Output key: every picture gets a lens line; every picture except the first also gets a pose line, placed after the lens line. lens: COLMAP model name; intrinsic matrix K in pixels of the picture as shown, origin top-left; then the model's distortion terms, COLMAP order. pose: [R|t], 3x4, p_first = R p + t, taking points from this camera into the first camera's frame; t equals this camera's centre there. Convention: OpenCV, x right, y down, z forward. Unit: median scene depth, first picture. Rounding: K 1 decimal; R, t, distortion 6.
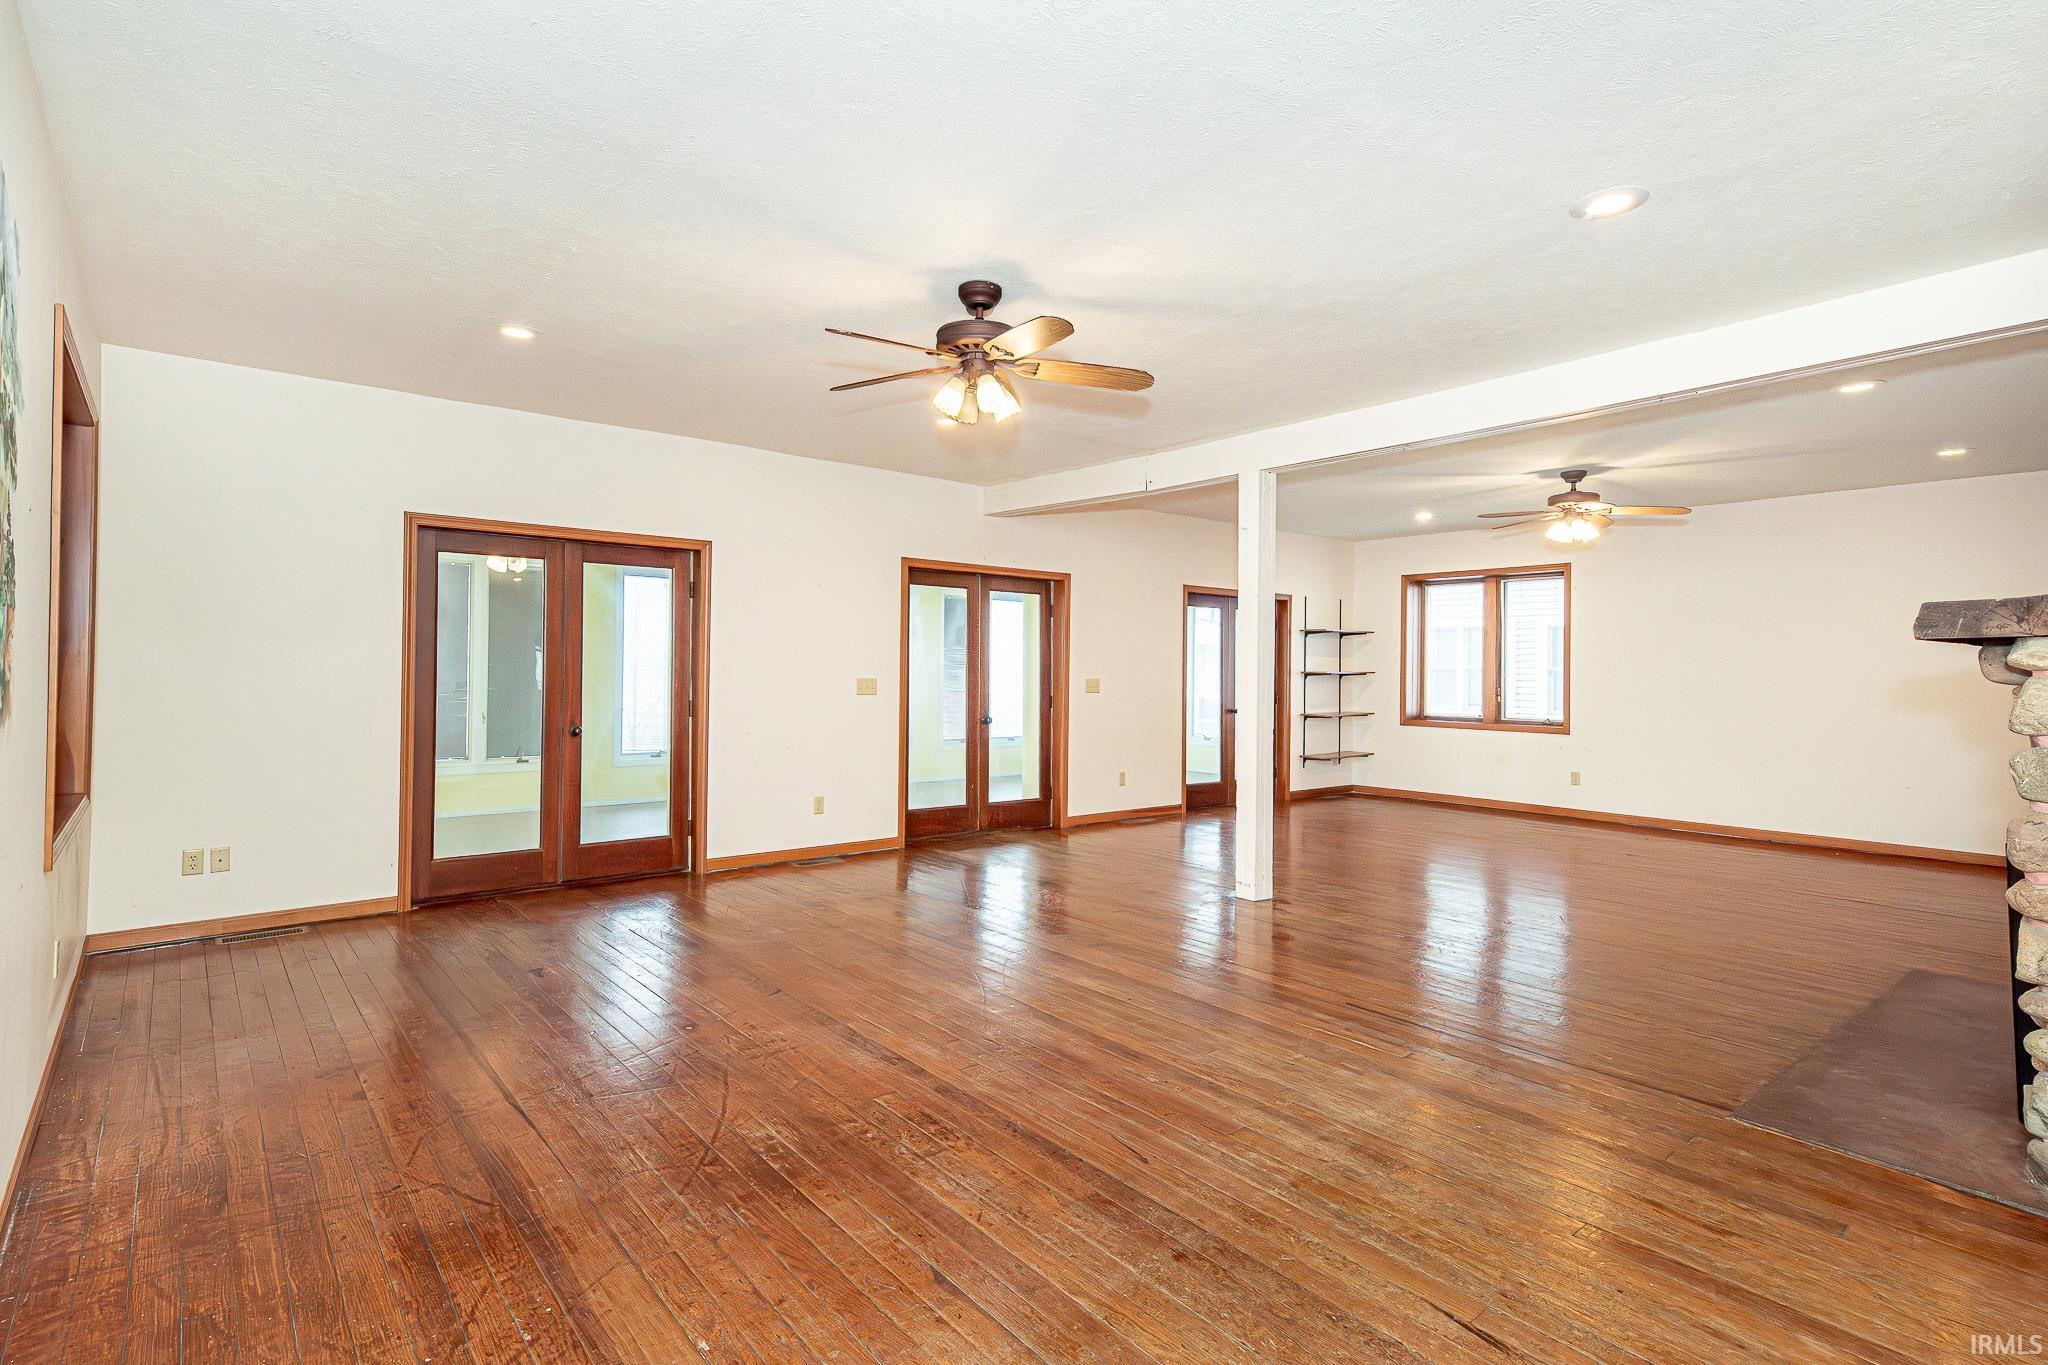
lens RADIAL K [[986.9, 0, 1017.6], [0, 986.9, 672.3], [0, 0, 1]] dist [0.032288, 0.000536]
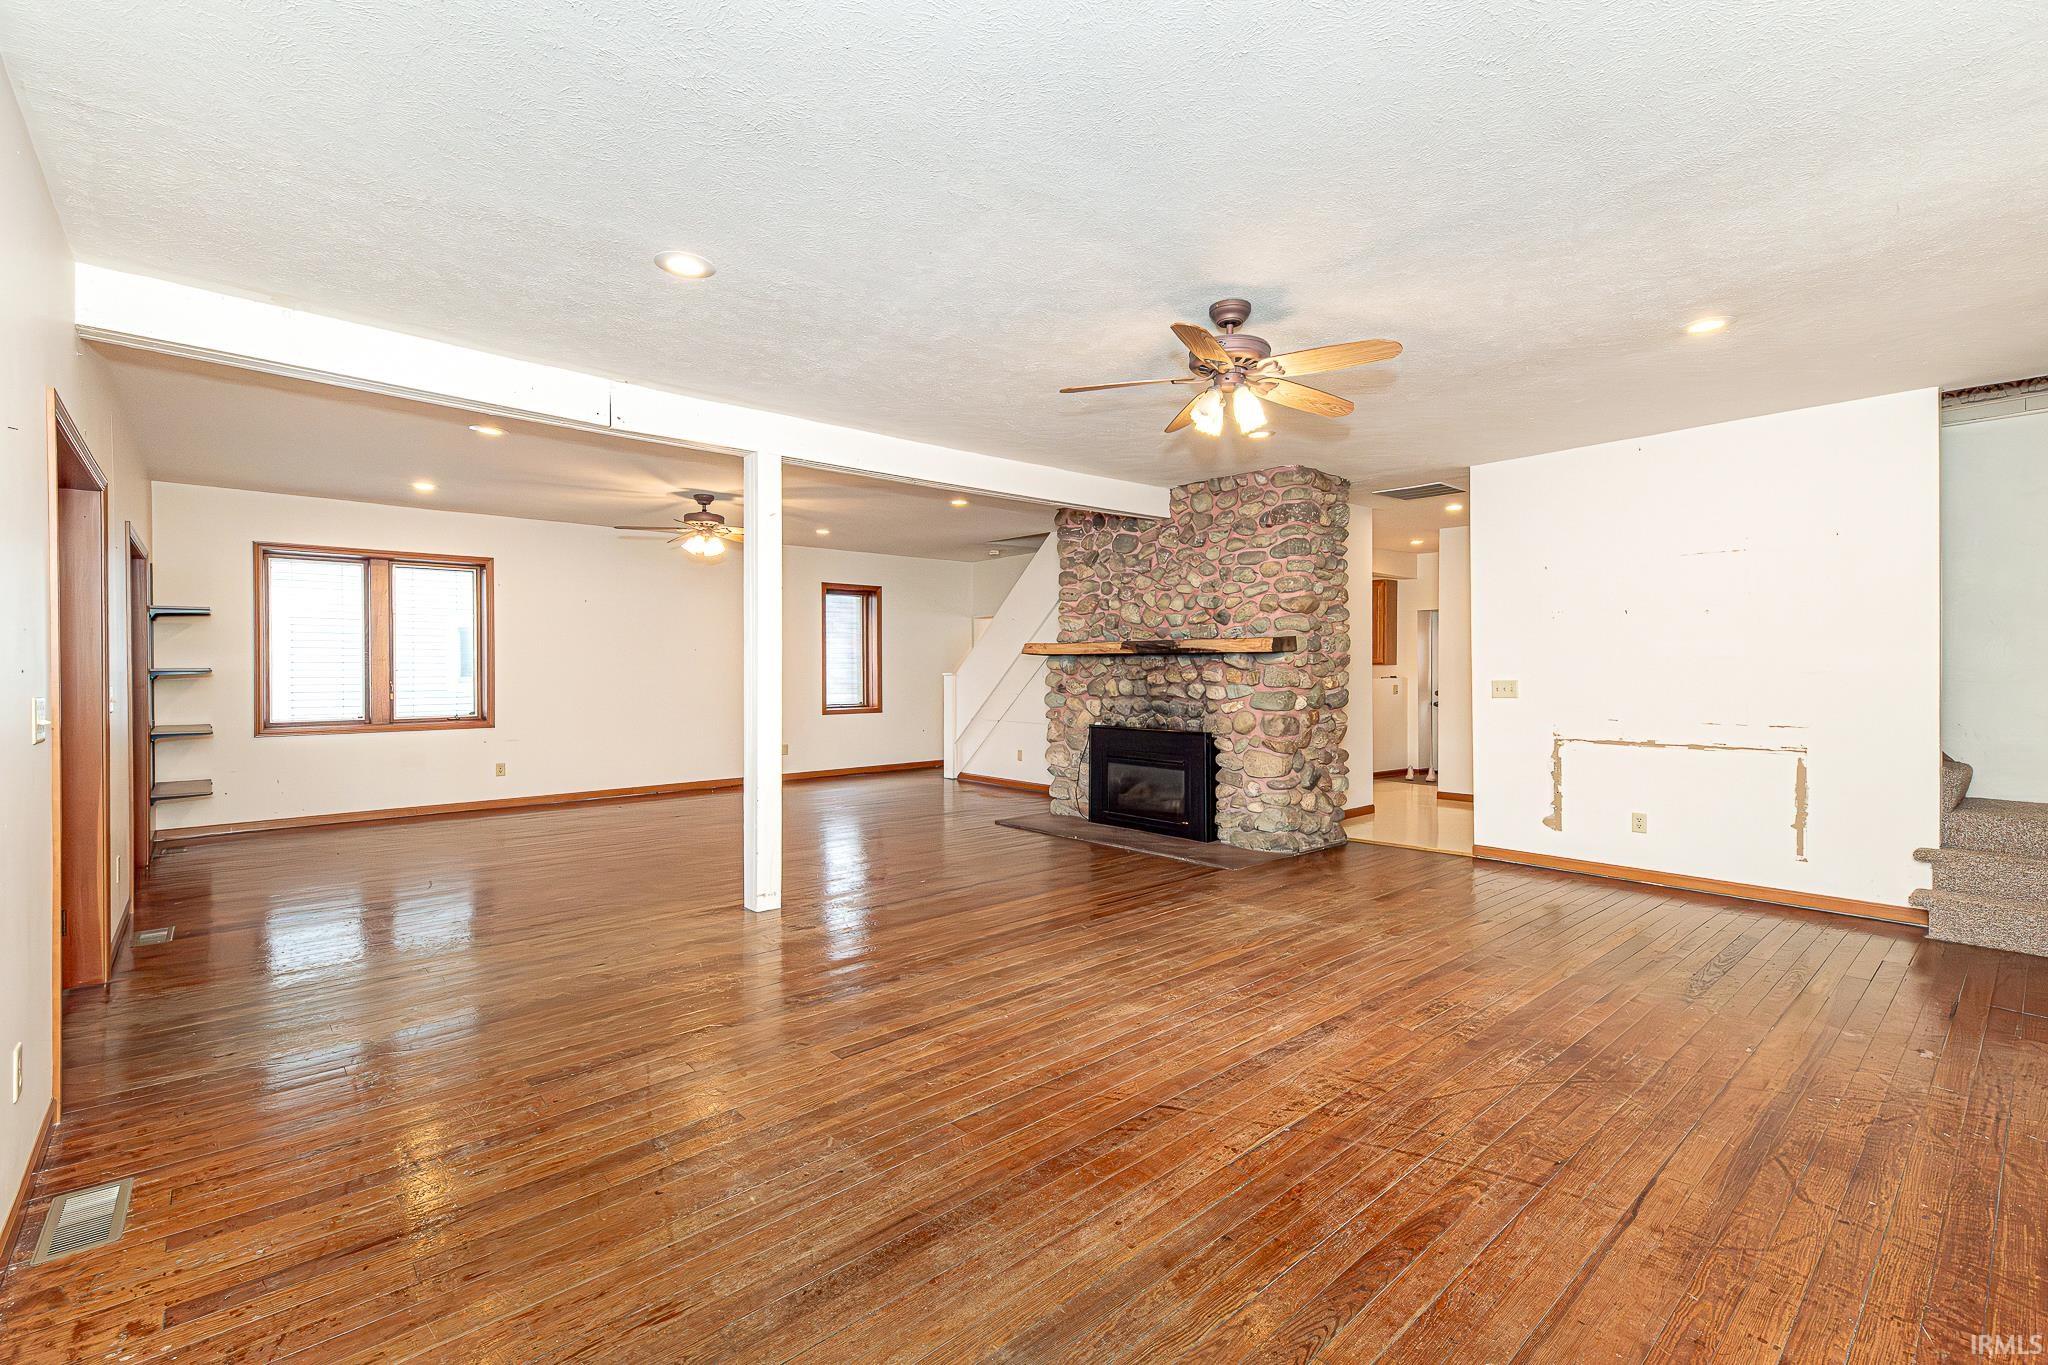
lens RADIAL K [[899.7, 0, 1024.0], [0, 899.7, 682.5], [0, 0, 1]] dist [0.014313, -0.000317]
pose [[-0.029691, -0.027243, 0.999188, -0.523228], [0.004611, 0.999614, 0.027392, -0.007320], [-0.999548, 0.005421, -0.029554, 0.652219]]
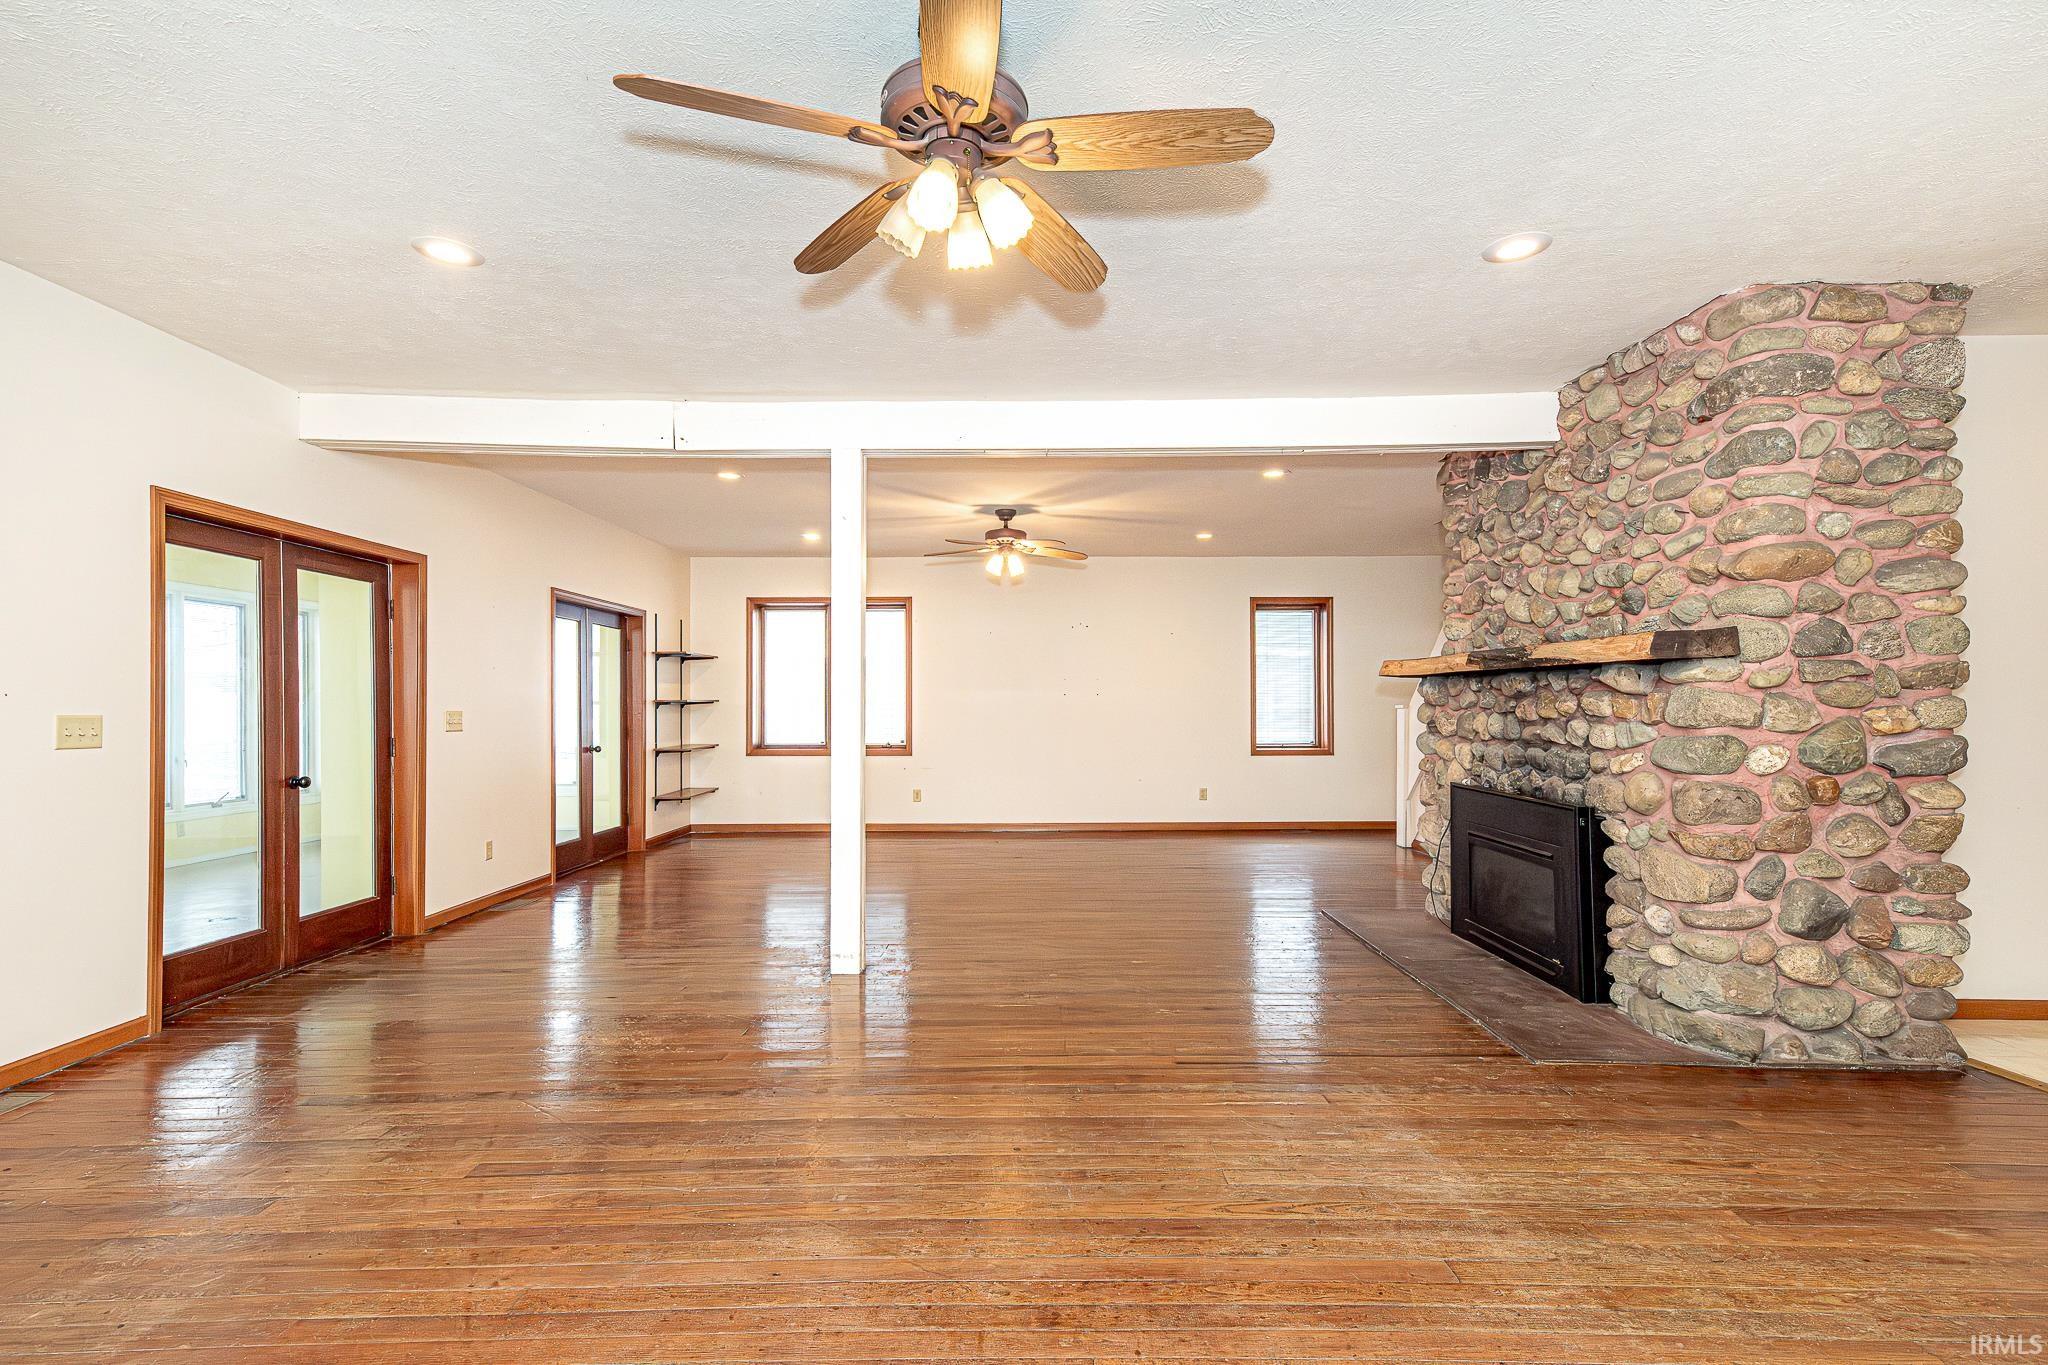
lens RADIAL K [[964.3, 0, 1022.6], [0, 964.3, 702.5], [0, 0, 1]] dist [0.030035, -0.000075]
pose [[0.639745, -0.010751, 0.768512, -0.238423], [0.012834, 0.999912, 0.003305, 0.004103], [-0.768480, 0.007749, 0.639827, 0.315058]]
